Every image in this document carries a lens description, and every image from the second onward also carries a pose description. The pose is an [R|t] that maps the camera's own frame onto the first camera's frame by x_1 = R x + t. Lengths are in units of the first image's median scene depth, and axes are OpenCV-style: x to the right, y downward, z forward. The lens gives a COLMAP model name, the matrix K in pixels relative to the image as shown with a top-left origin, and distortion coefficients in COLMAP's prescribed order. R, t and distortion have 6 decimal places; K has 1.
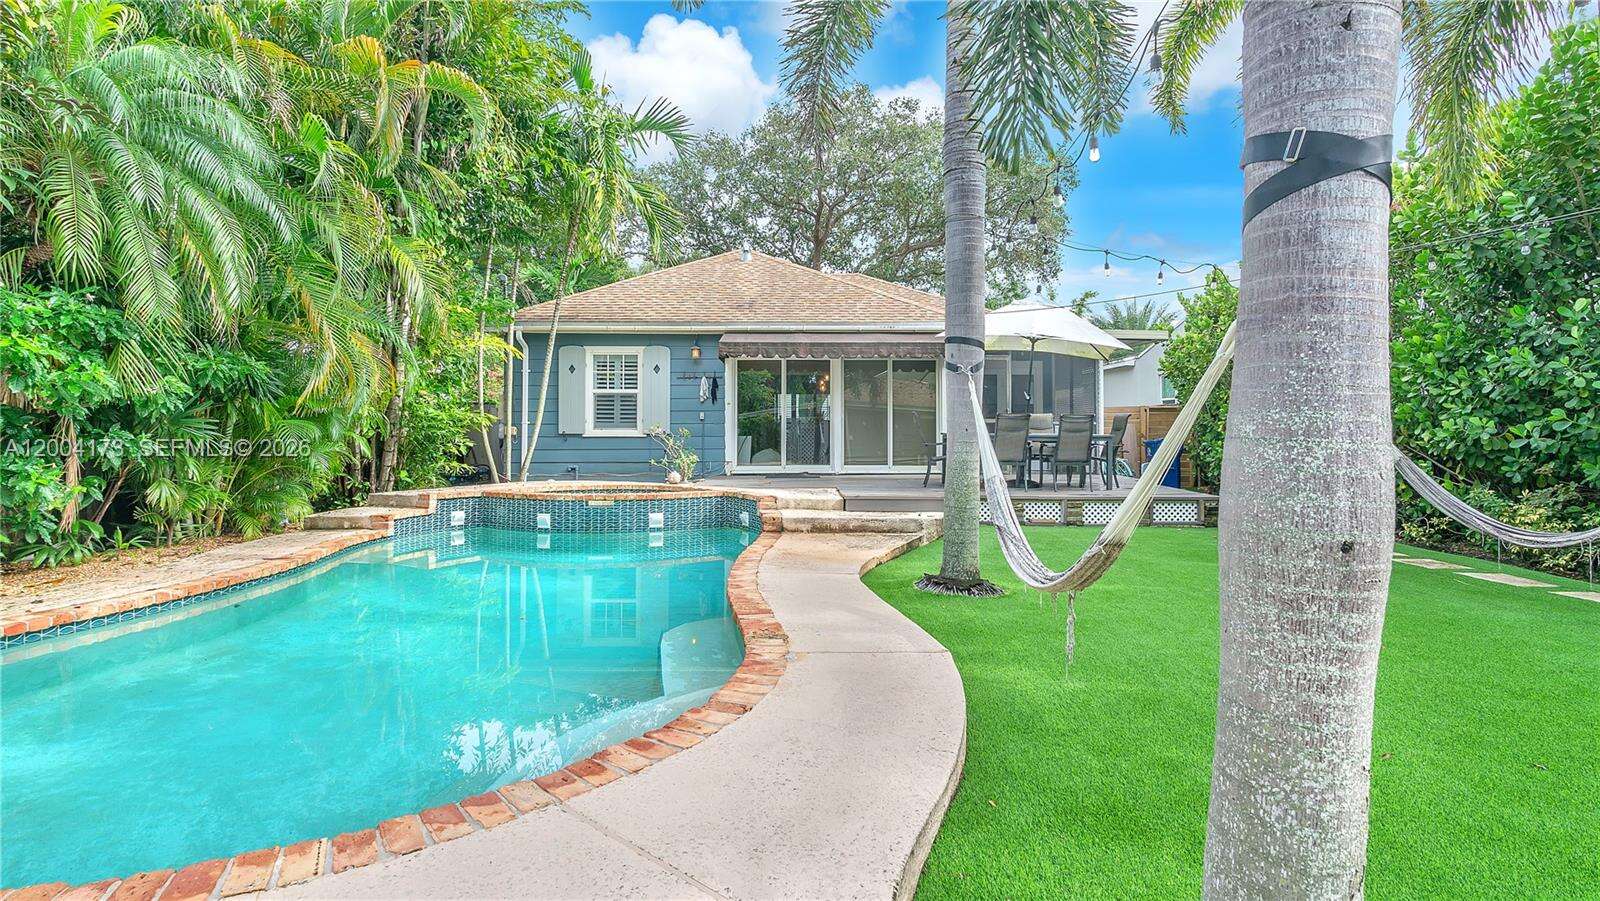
lens RADIAL K [[754.9, 0, 806.0], [0, 754.9, 436.1], [0, 0, 1]] dist [-0.003400, -0.000748]
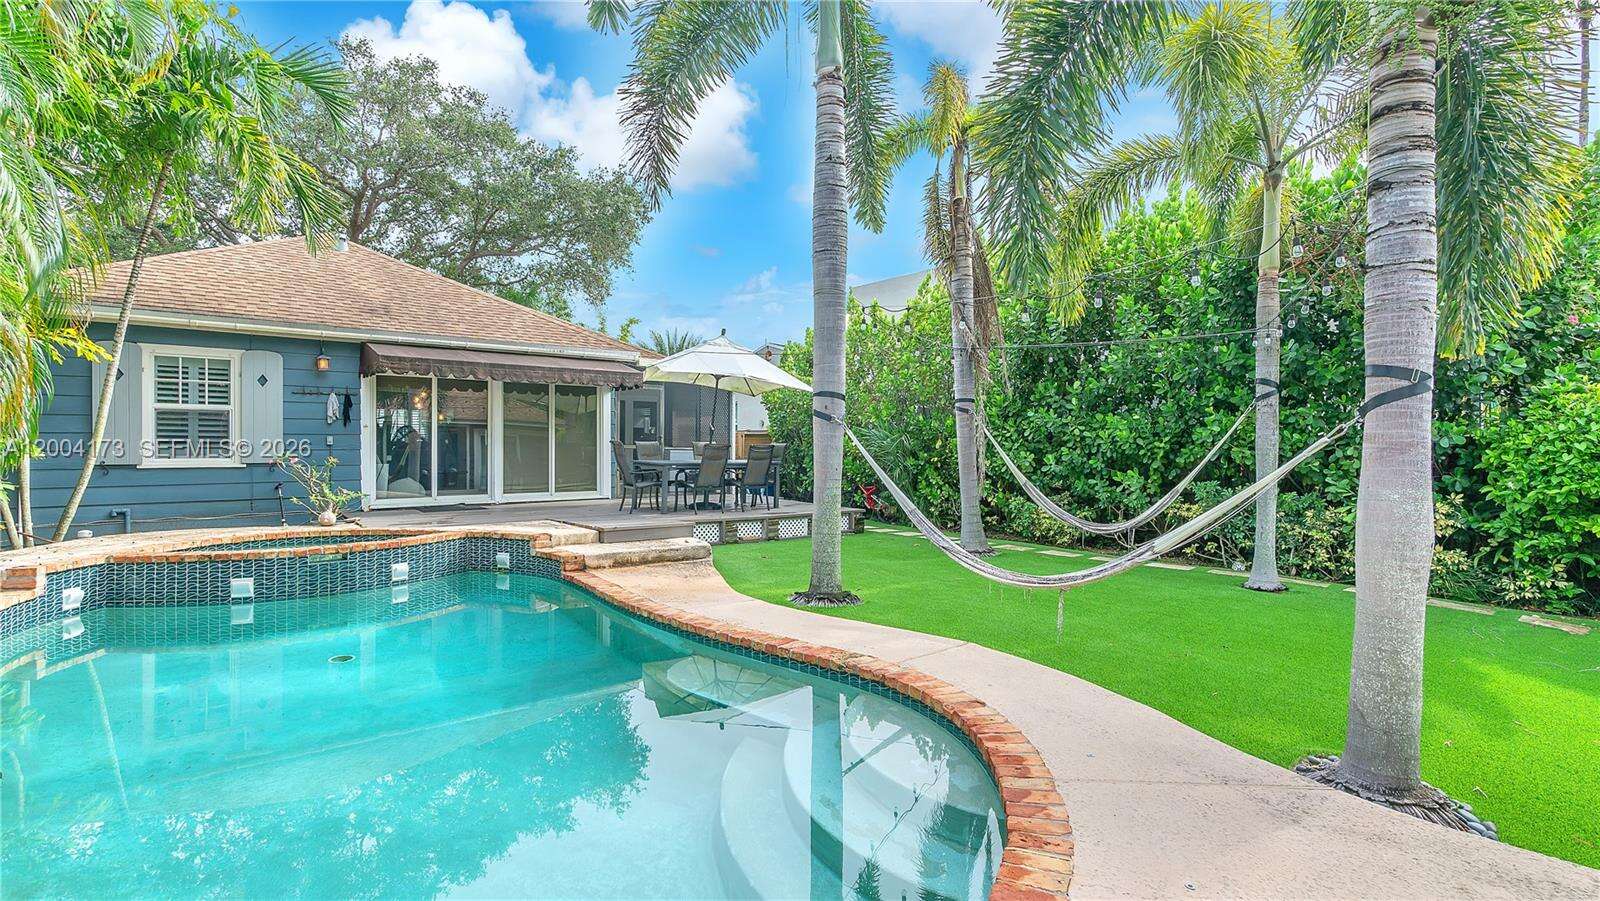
lens RADIAL K [[754.9, 0, 803.7], [0, 754.9, 455.2], [0, 0, 1]] dist [-0.003400, -0.000748]
pose [[0.777755, -0.005950, 0.628539, -0.343547], [0.000517, 0.999961, 0.008826, -0.024129], [-0.628567, -0.006539, 0.777728, 0.052851]]
